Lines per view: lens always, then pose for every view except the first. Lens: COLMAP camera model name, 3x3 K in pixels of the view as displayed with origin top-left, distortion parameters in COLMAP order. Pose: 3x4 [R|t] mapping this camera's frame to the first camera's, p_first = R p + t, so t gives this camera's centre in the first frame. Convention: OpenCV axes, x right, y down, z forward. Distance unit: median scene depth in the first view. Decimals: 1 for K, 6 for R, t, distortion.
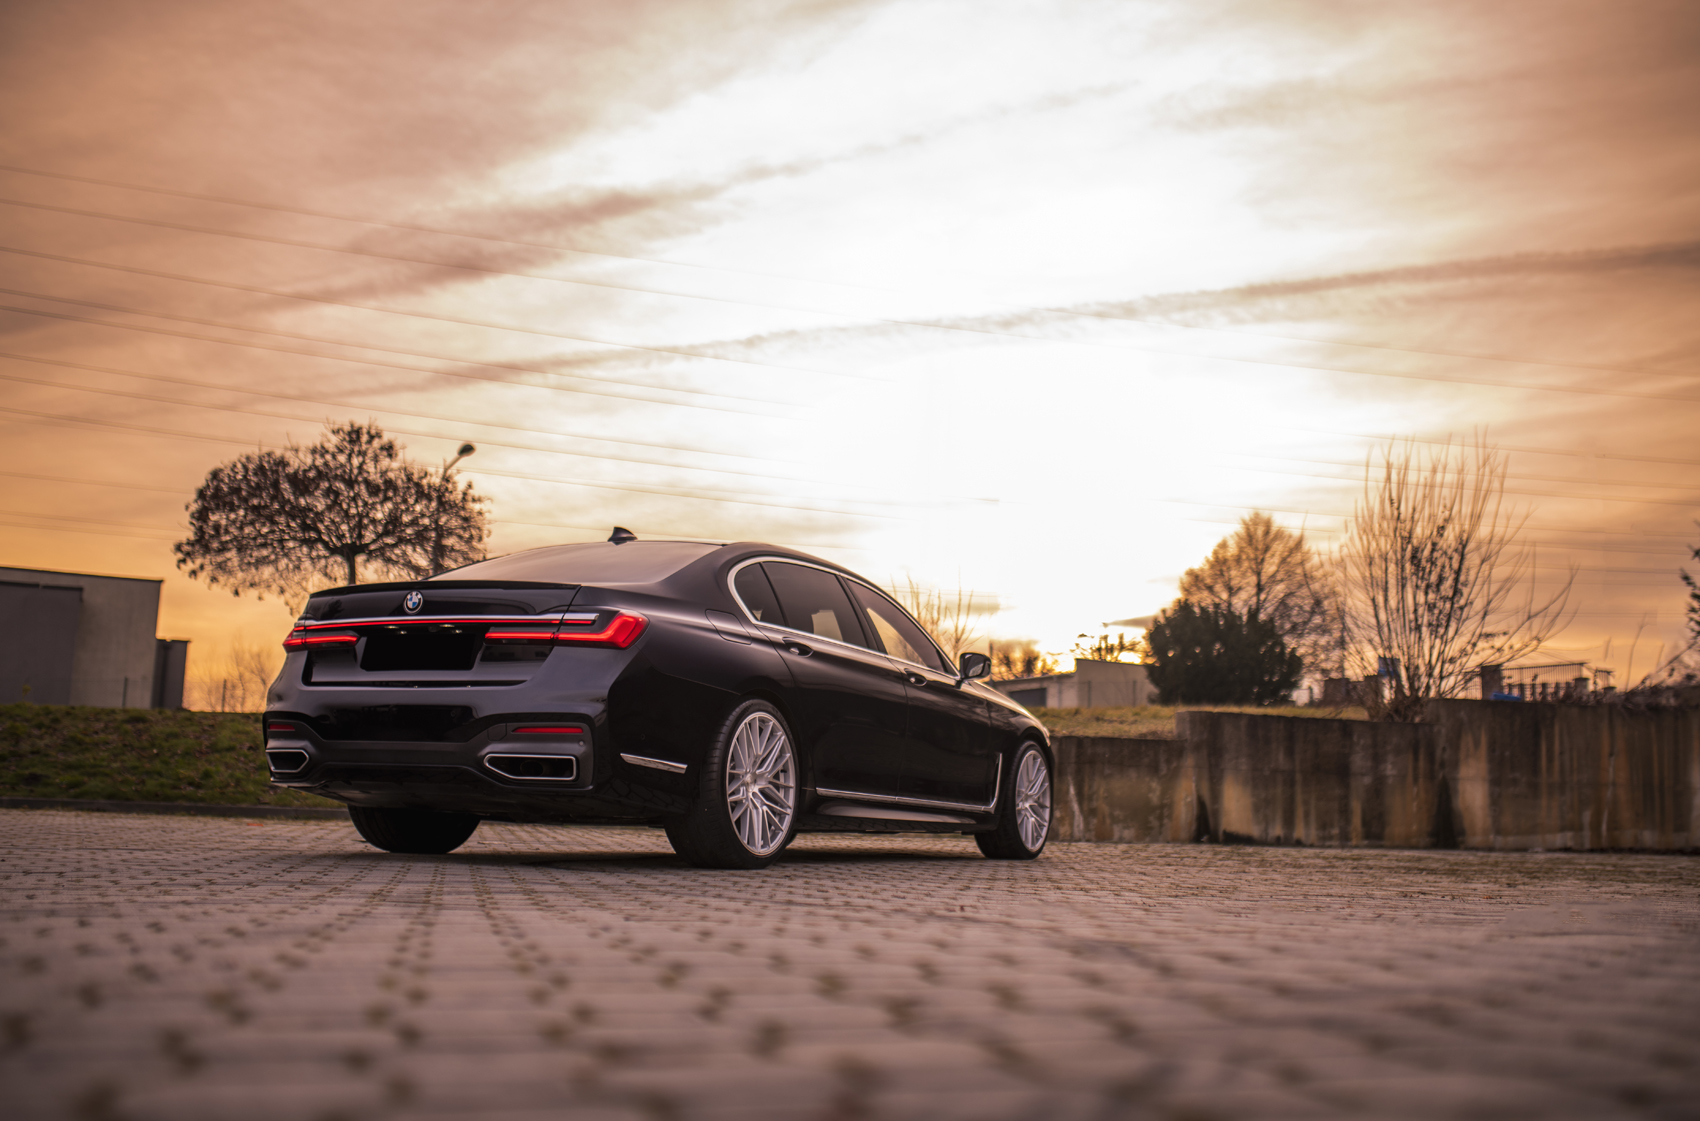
lens RADIAL K [[1713.9, 0, 850.0], [0, 1713.9, 560.5], [0, 0, 1]] dist [-0.019566, 0.043431]
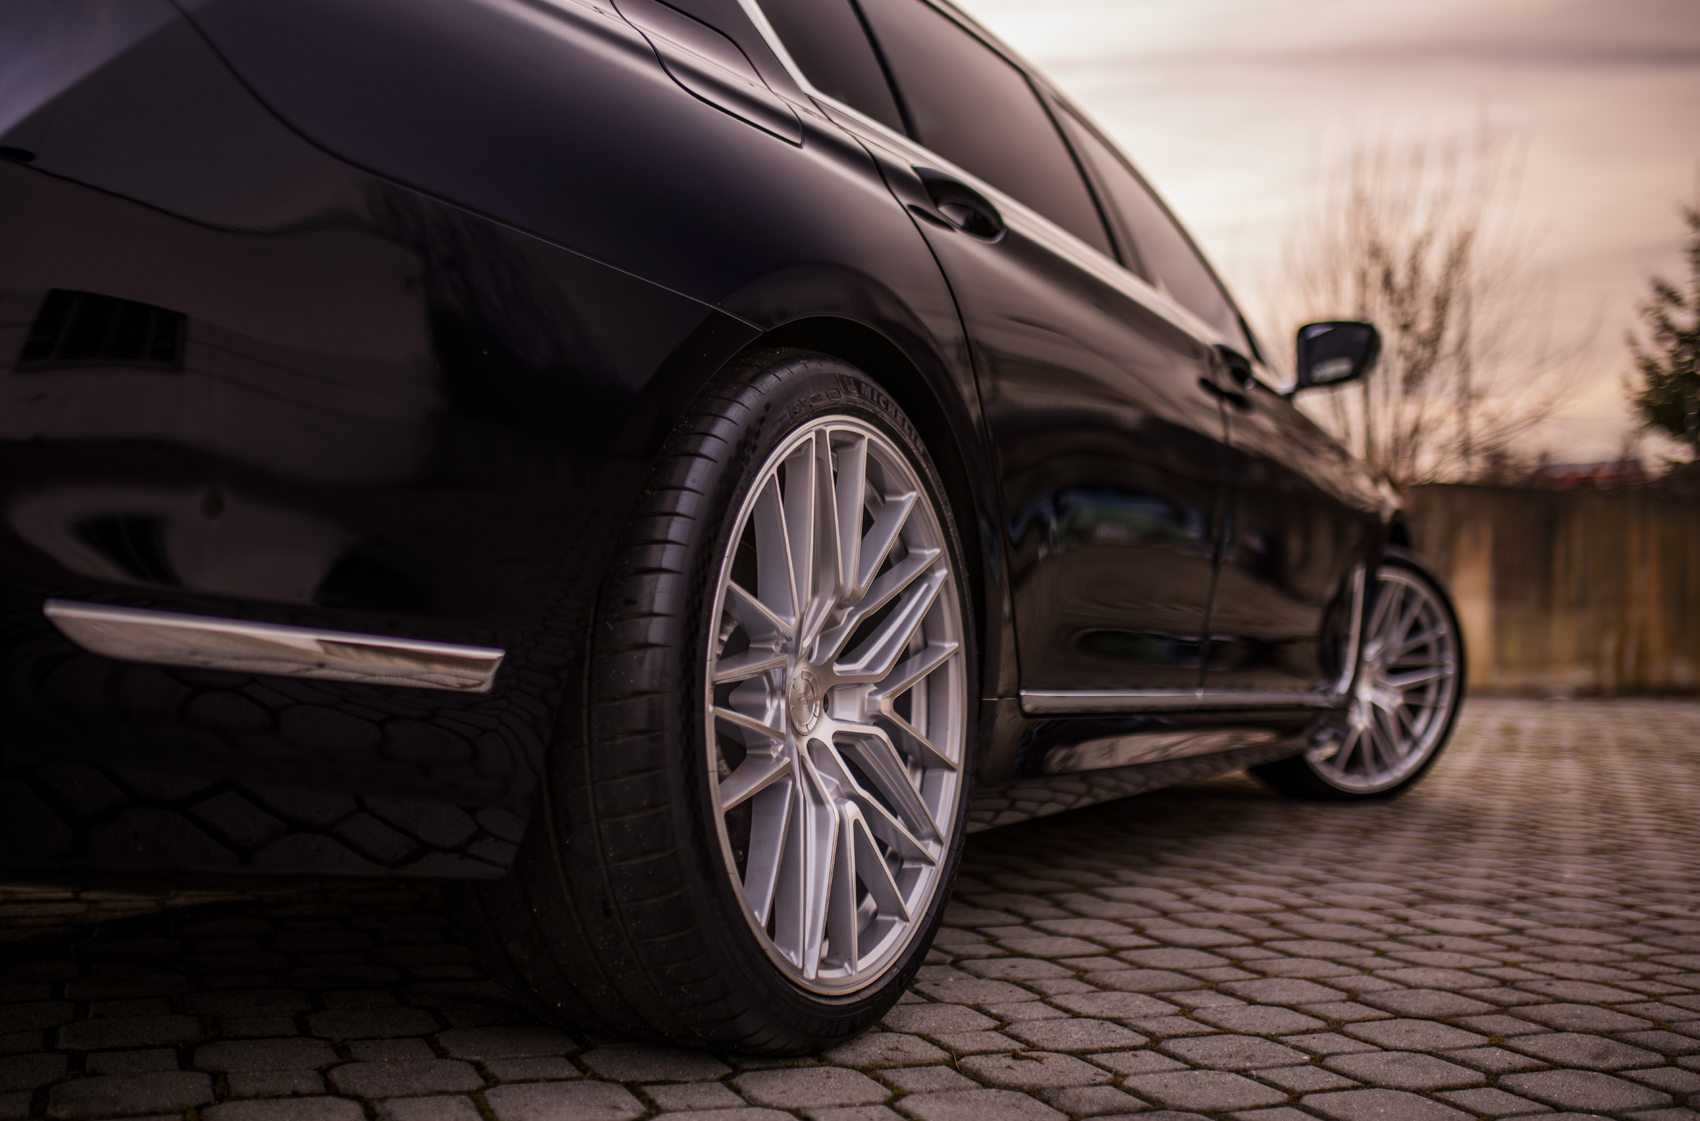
lens RADIAL K [[1759.7, 0, 850.0], [0, 1759.7, 560.5], [0, 0, 1]] dist [-0.015417, 0.020084]
pose [[0.986514, 0.000381, 0.163675, -0.008952], [-0.018799, 0.993643, 0.110995, 0.035740], [-0.162592, -0.112575, 0.980250, 0.309728]]
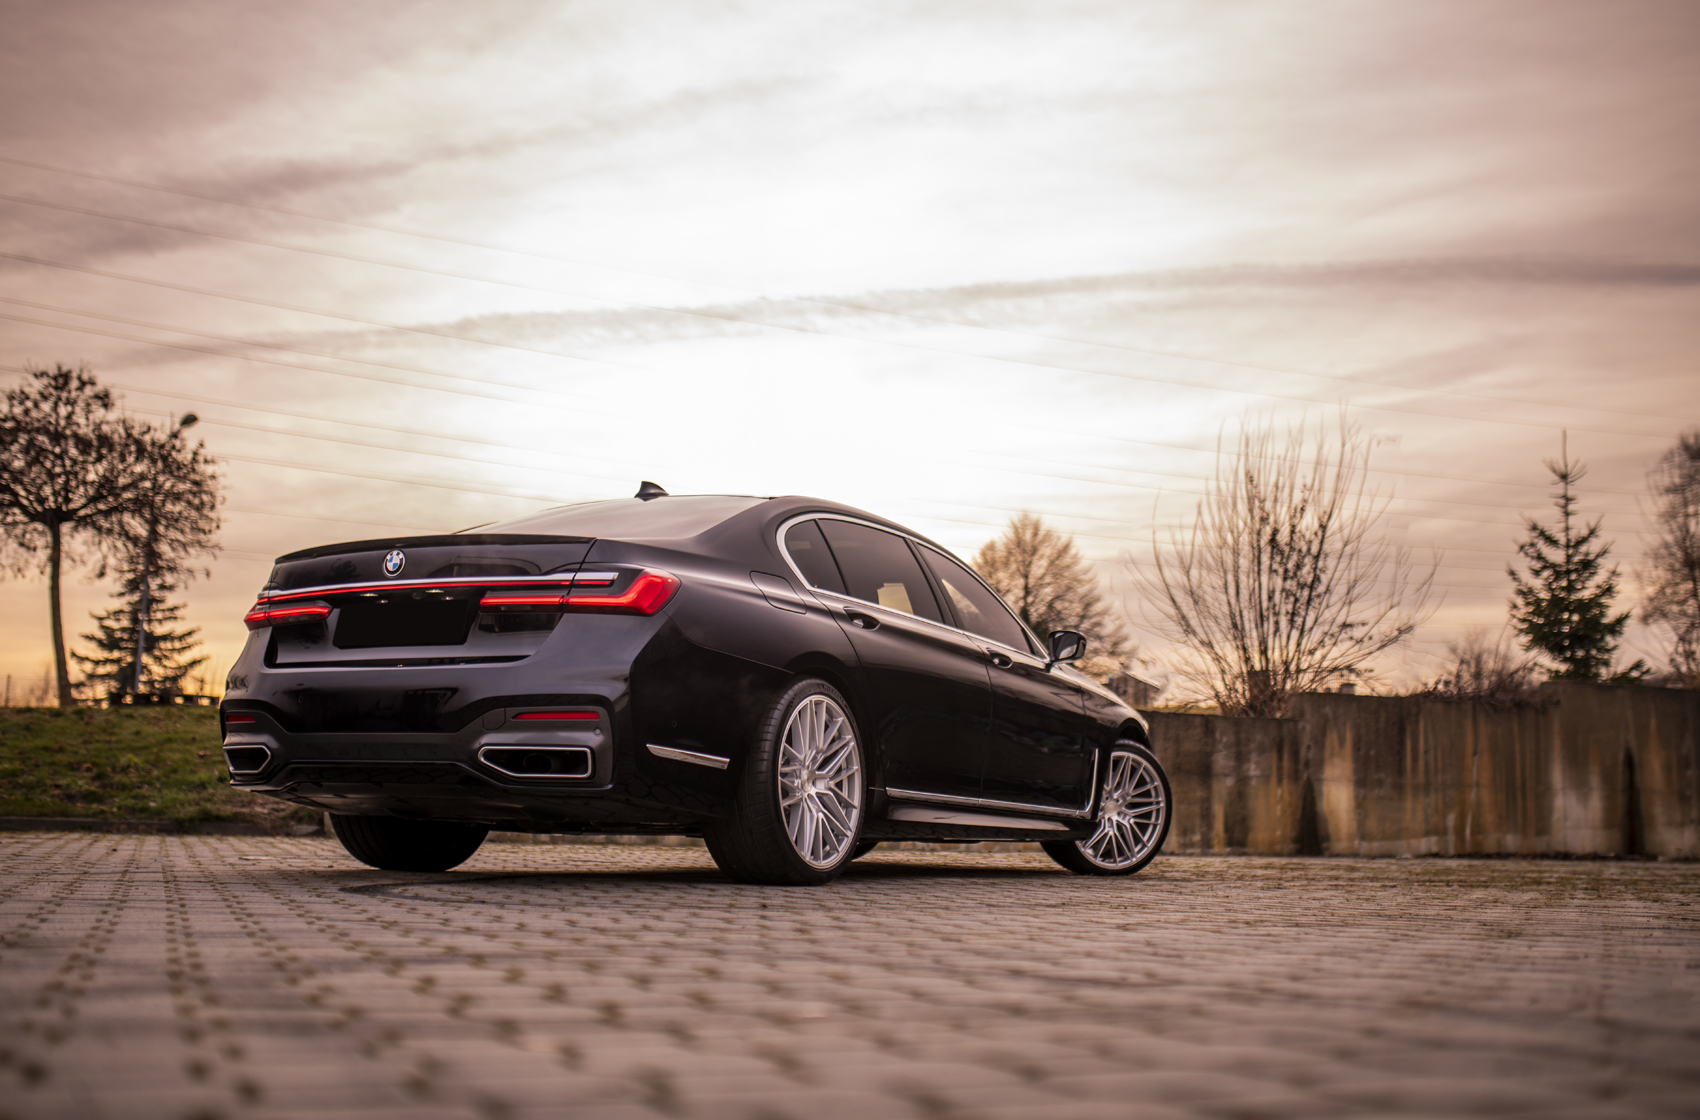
lens RADIAL K [[1759.7, 0, 850.0], [0, 1759.7, 560.0], [0, 0, 1]] dist [-0.015417, 0.020084]
pose [[0.989106, 0.015860, 0.146348, -0.034145], [-0.015483, 0.999873, -0.003717, 0.015895], [-0.146389, 0.001410, 0.989226, 0.095667]]
